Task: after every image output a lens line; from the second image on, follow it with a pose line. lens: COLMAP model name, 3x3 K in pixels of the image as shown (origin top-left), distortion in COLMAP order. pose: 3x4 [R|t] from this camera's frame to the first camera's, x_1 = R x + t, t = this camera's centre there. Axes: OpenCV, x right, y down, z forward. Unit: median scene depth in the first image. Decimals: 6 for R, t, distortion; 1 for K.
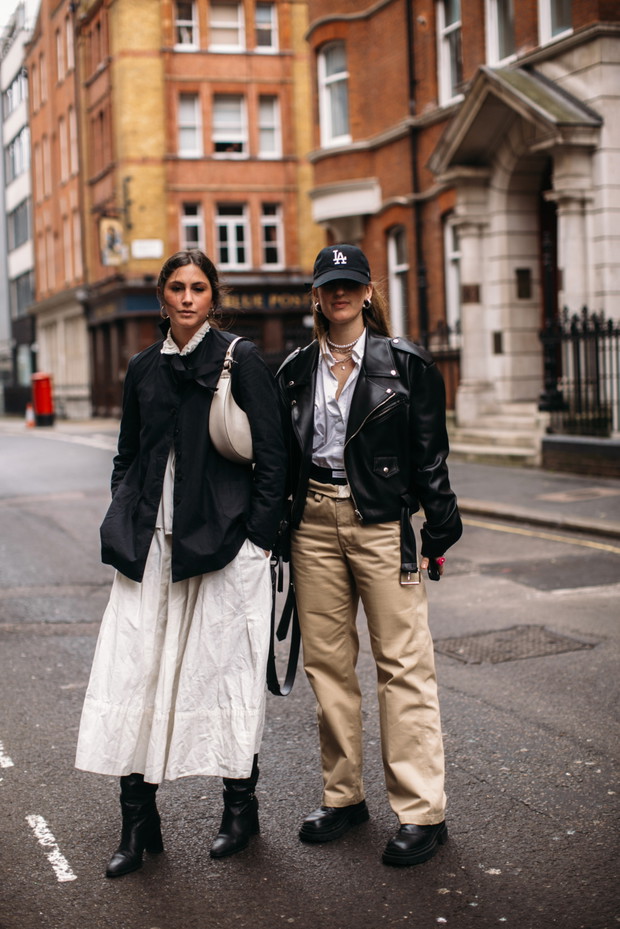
lens RADIAL K [[1245.1, 0, 310.0], [0, 1245.1, 464.5], [0, 0, 1]] dist [-0.153112, -0.021769]
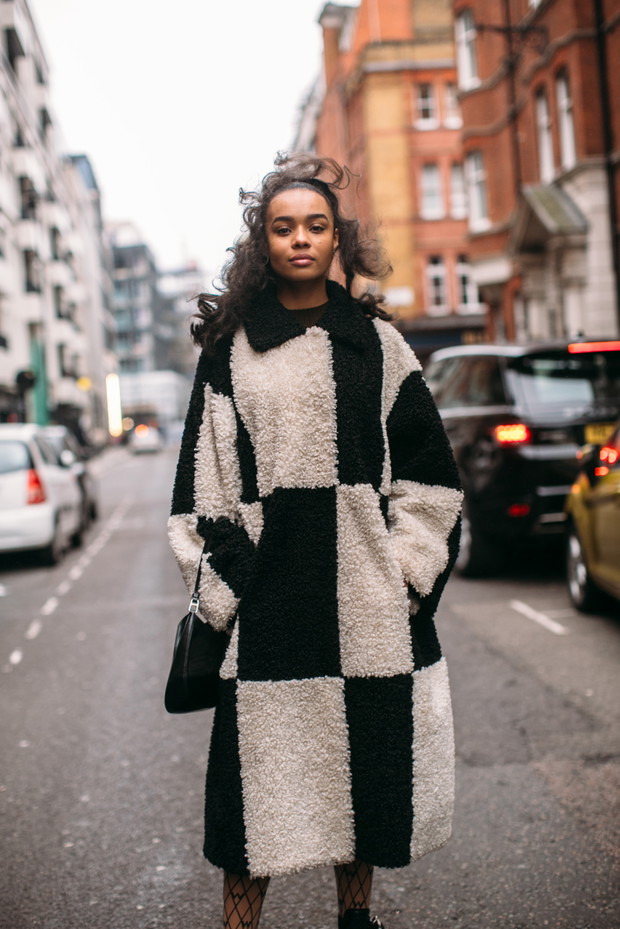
lens RADIAL K [[1245.1, 0, 310.0], [0, 1245.1, 464.5], [0, 0, 1]] dist [-0.153112, -0.021769]
pose [[0.960795, -0.014769, -0.276865, 0.115478], [0.010344, 0.999794, -0.017436, 0.008177], [0.277066, 0.013888, 0.960751, -0.174146]]
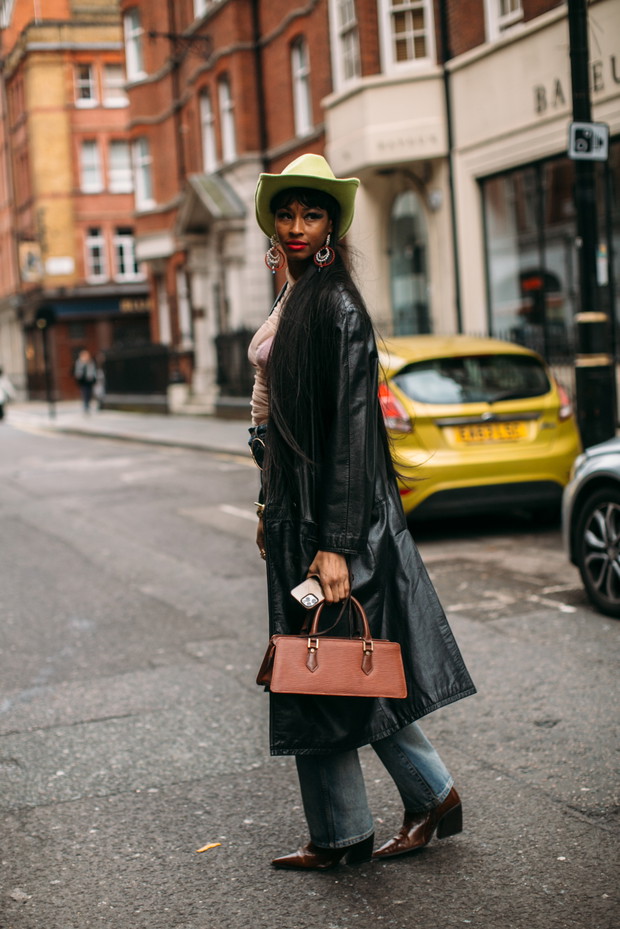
lens RADIAL K [[1245.1, 0, 310.0], [0, 1245.1, 464.5], [0, 0, 1]] dist [-0.153112, -0.021769]
pose [[0.999484, -0.031793, 0.004654, 0.110645], [0.031711, 0.999358, 0.016647, 0.015276], [-0.005181, -0.016491, 0.999851, -0.260327]]
